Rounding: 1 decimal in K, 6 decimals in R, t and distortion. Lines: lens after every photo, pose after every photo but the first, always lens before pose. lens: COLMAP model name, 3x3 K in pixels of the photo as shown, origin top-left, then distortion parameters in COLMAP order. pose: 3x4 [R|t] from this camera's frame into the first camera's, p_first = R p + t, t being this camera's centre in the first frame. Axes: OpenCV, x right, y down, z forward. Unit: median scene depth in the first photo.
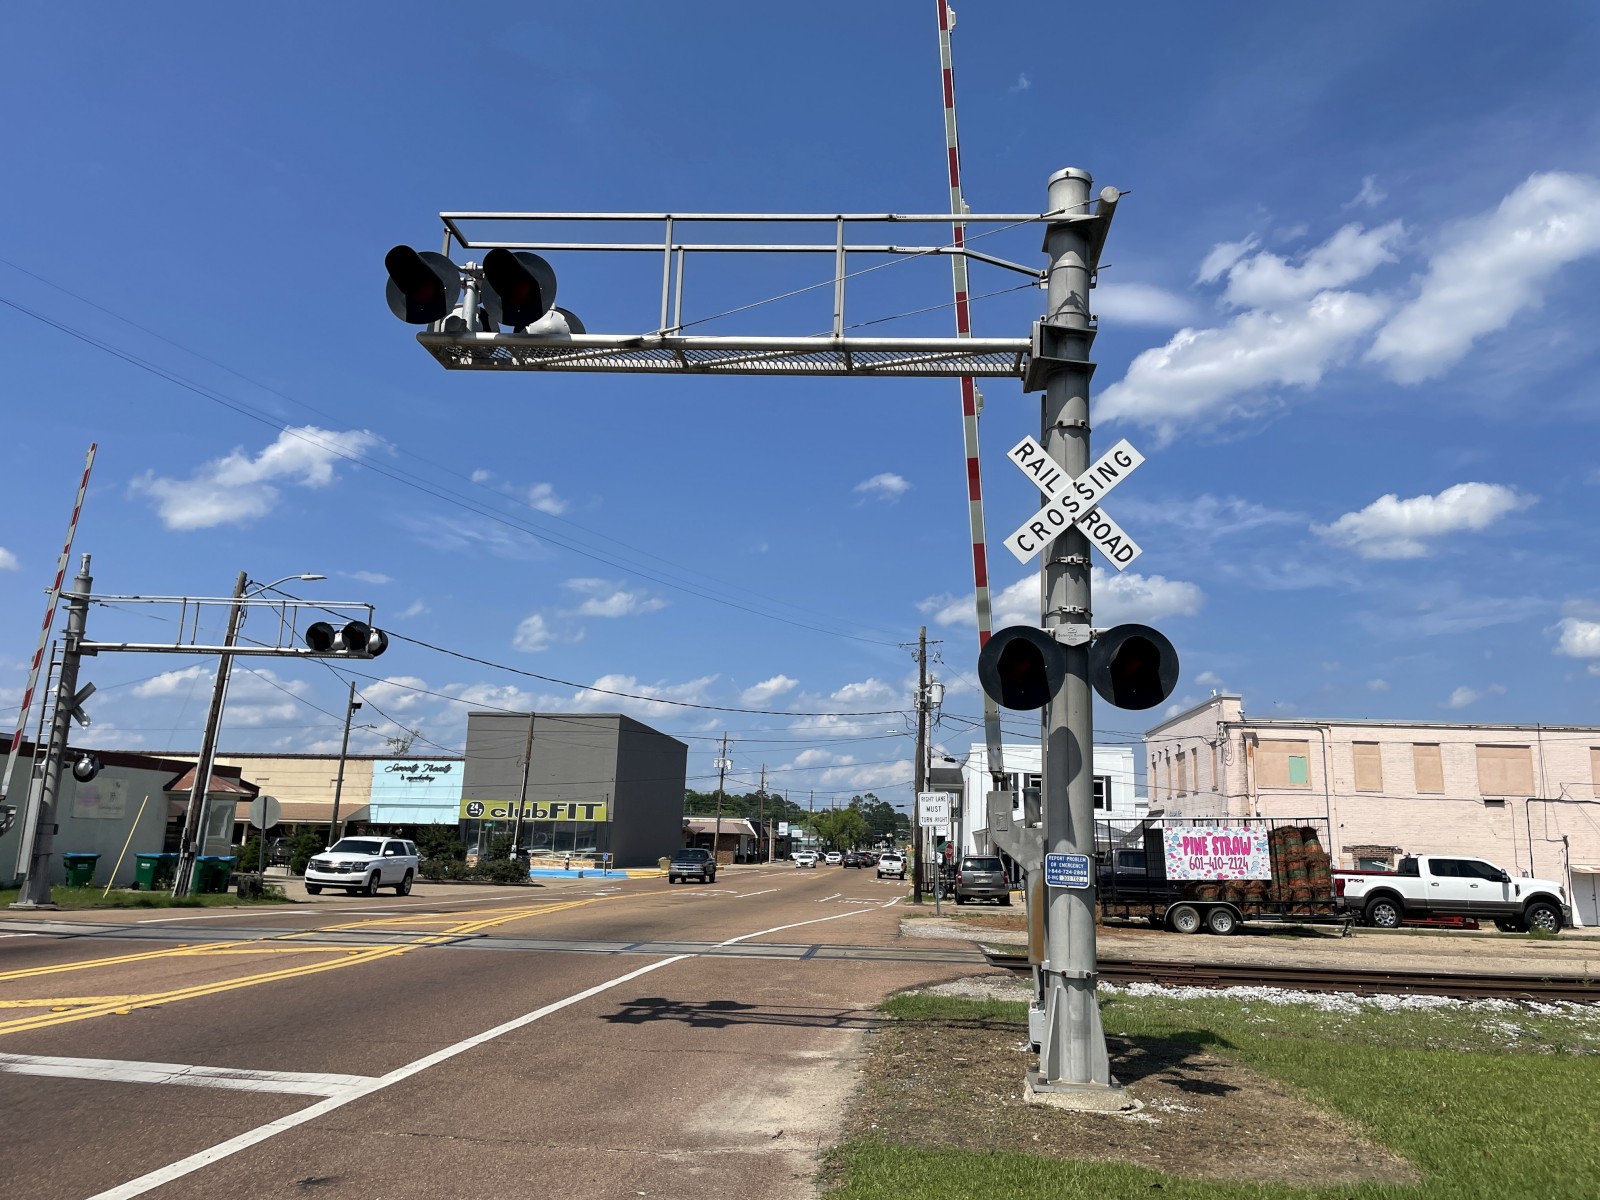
lens RADIAL K [[1206.5, 0, 812.8], [0, 1206.5, 581.3], [0, 0, 1]] dist [0.098309, -0.128434]
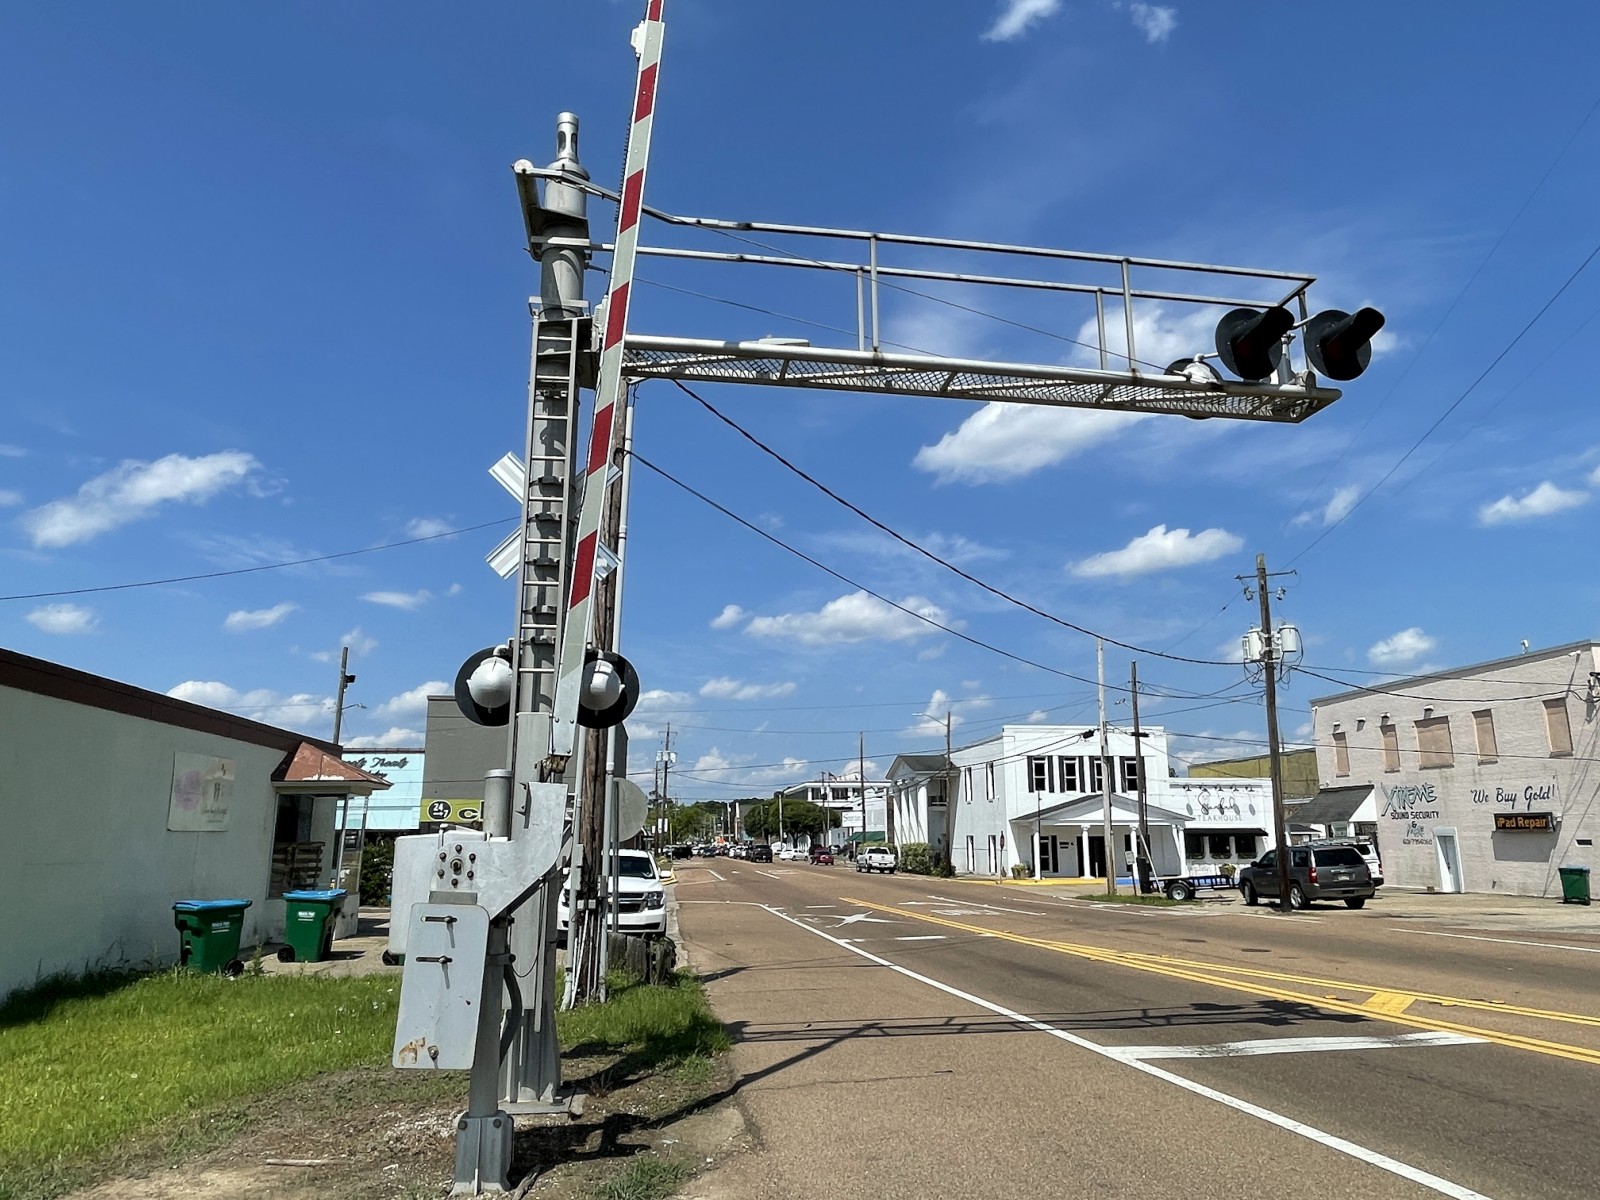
lens RADIAL K [[1047.7, 0, 826.6], [0, 1047.7, 551.9], [0, 0, 1]] dist [-0.020284, -0.000815]
pose [[0.975056, 0.024735, 0.220576, -0.498502], [-0.013825, 0.998610, -0.050871, 0.107499], [-0.221527, 0.046553, 0.974042, 0.581671]]
